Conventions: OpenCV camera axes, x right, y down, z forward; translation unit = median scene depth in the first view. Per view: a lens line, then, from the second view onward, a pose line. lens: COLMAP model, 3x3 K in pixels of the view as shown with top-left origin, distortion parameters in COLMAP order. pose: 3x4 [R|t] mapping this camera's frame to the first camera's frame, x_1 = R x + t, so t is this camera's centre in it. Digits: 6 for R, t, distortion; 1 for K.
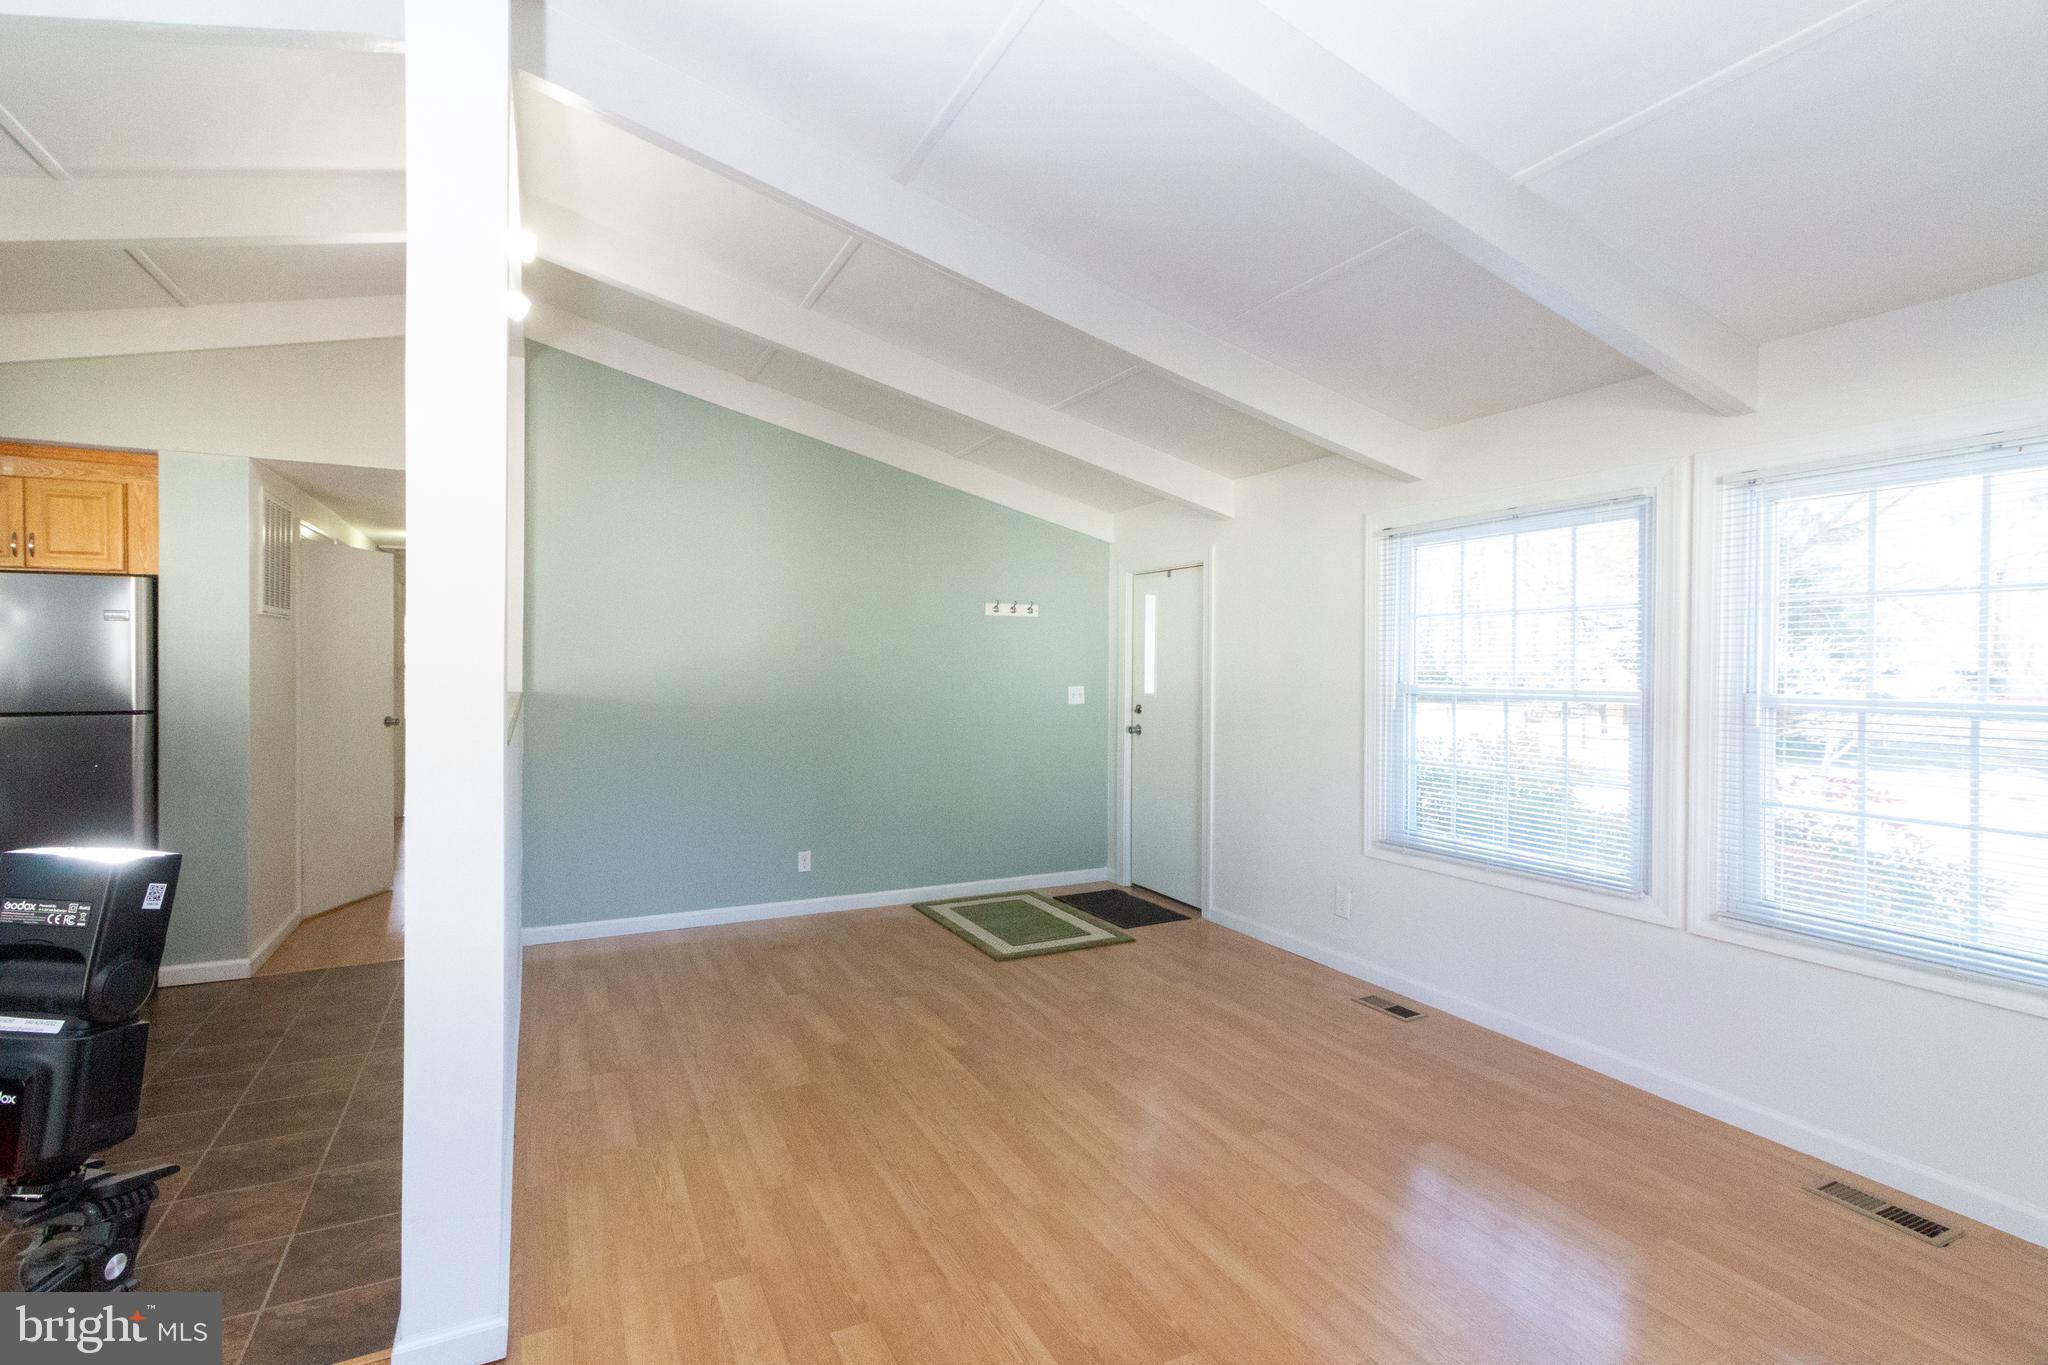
lens RADIAL K [[956.3, 0, 1016.3], [0, 956.3, 669.2], [0, 0, 1]] dist [0.001548, -0.000242]
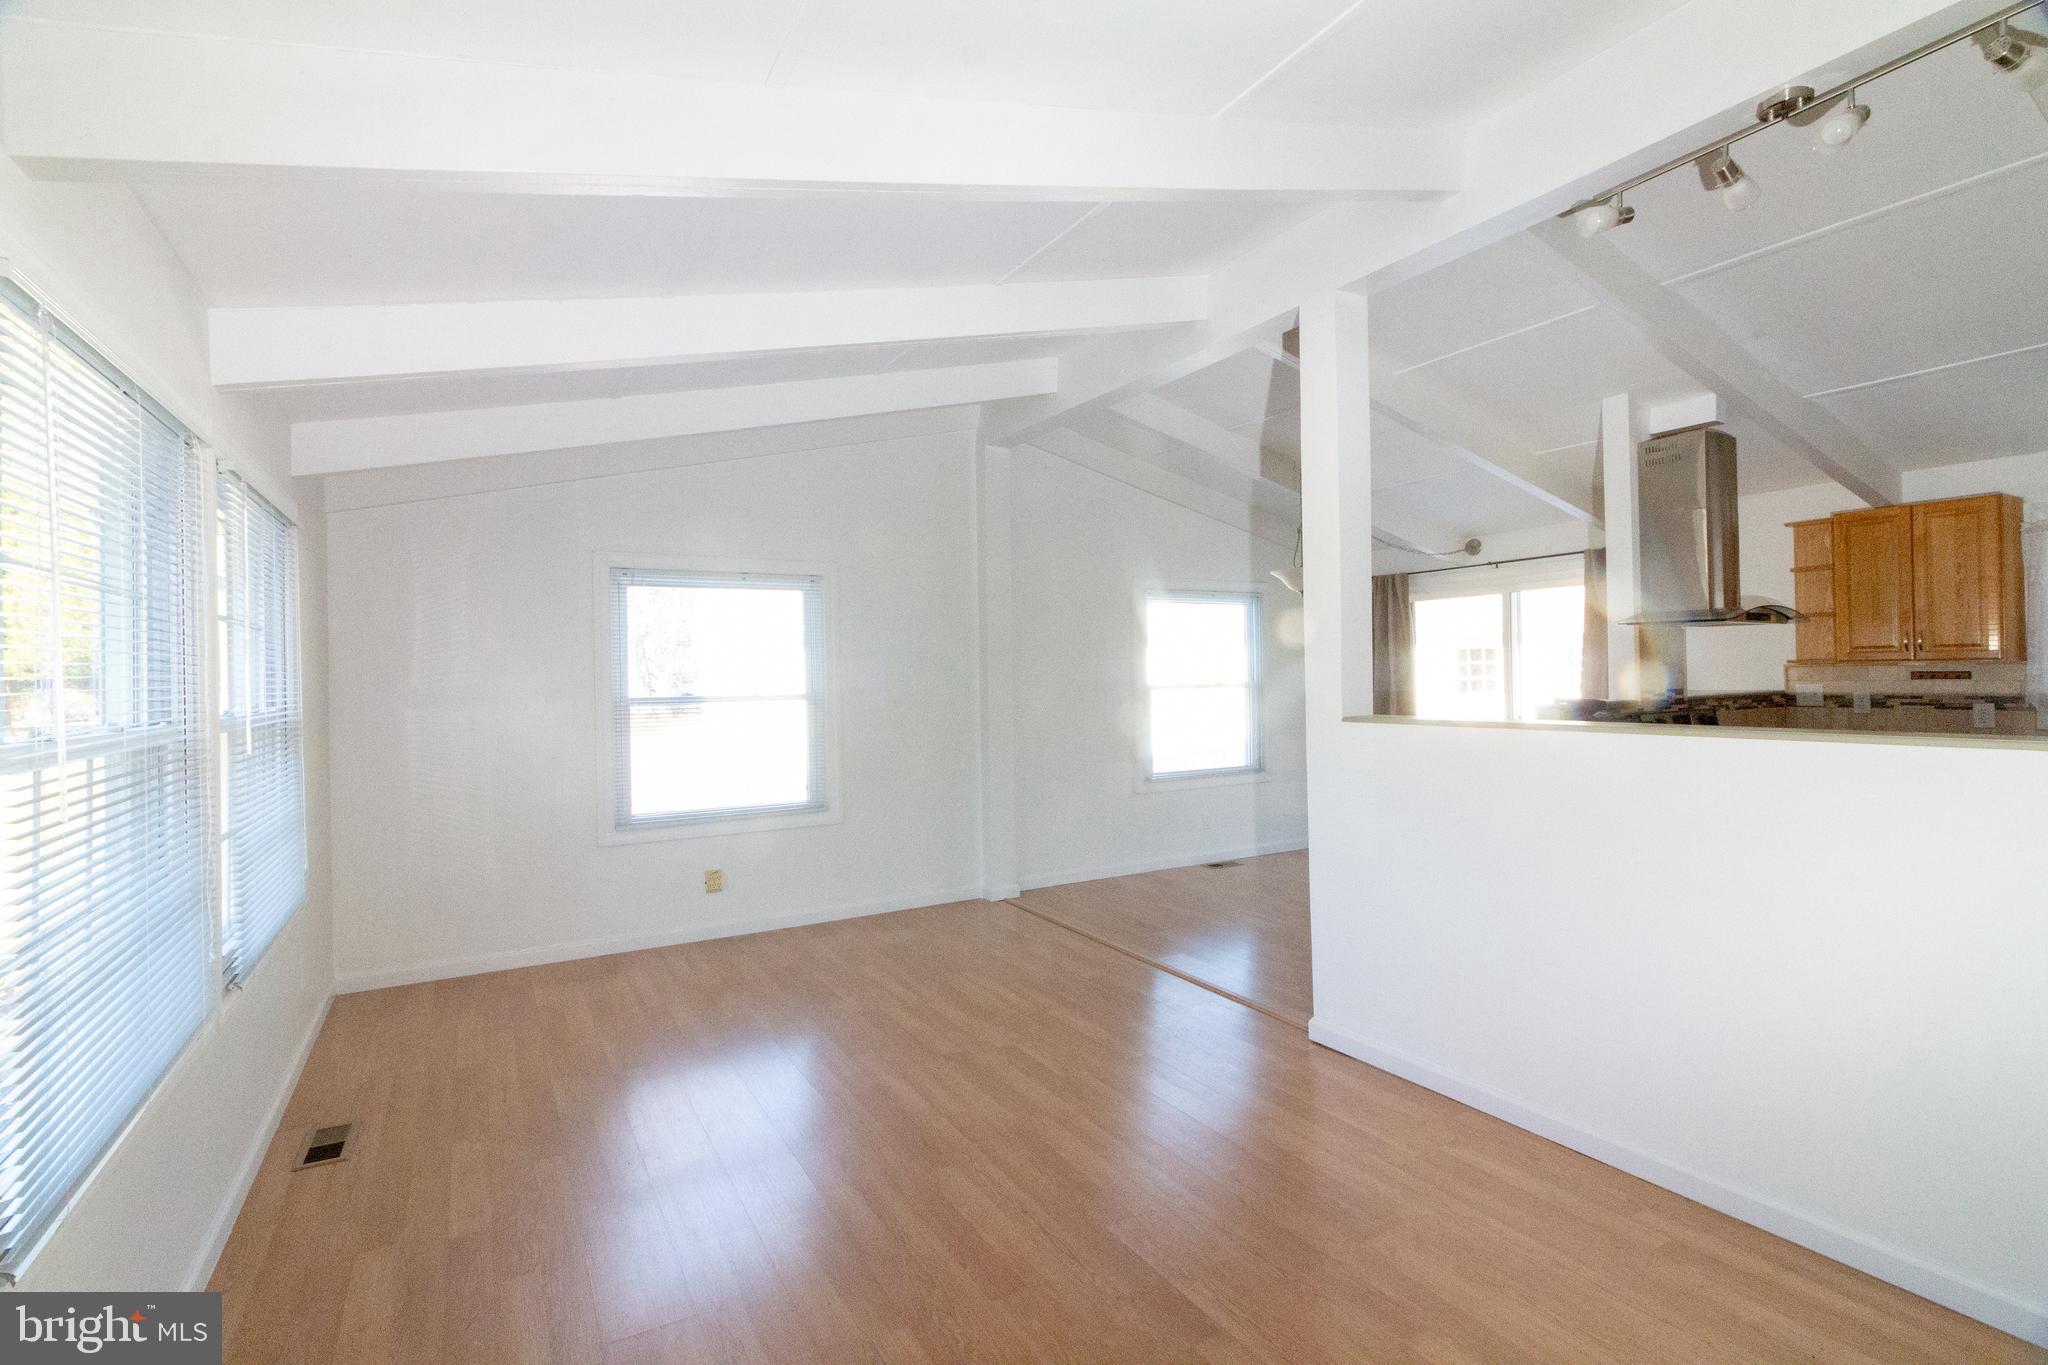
lens RADIAL K [[933.3, 0, 1025.6], [0, 933.3, 671.6], [0, 0, 1]] dist [0.000238, 0.000467]
pose [[-0.997468, 0.008629, -0.070584, 0.074768], [0.008411, 0.999959, 0.003379, -0.009923], [0.070611, 0.002777, -0.997500, 1.354353]]
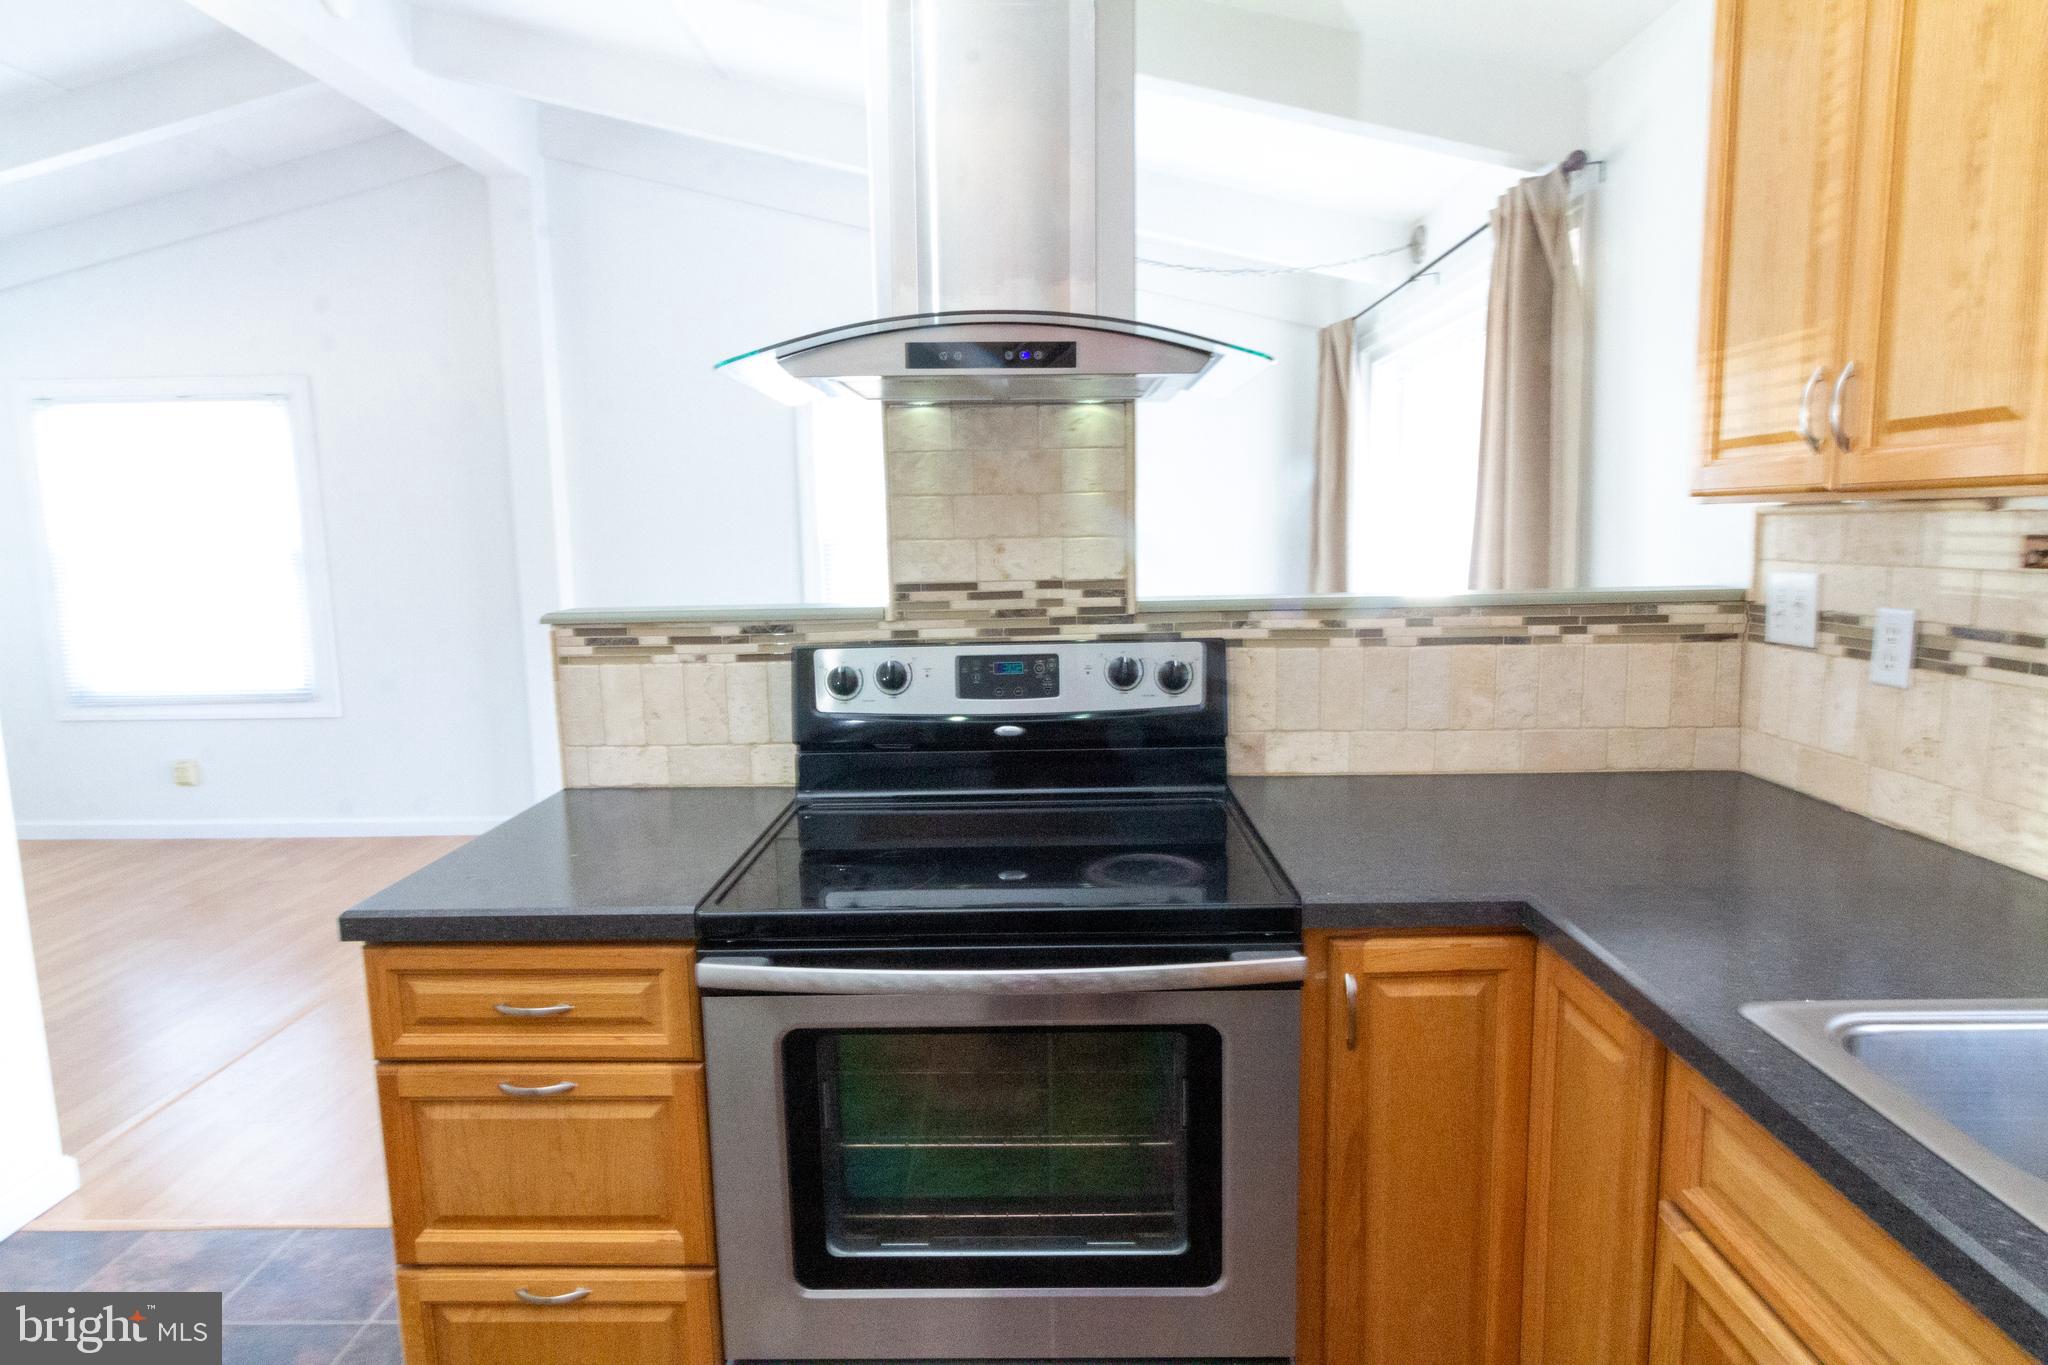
lens RADIAL K [[1122.4, 0, 1024.0], [0, 1122.4, 682.5], [0, 0, 1]] dist [0.000672, 0.000202]
pose [[-0.885075, -0.058011, 0.461820, -1.026302], [0.014124, 0.988398, 0.151226, -0.008212], [-0.465235, 0.140369, -0.873987, 0.704684]]
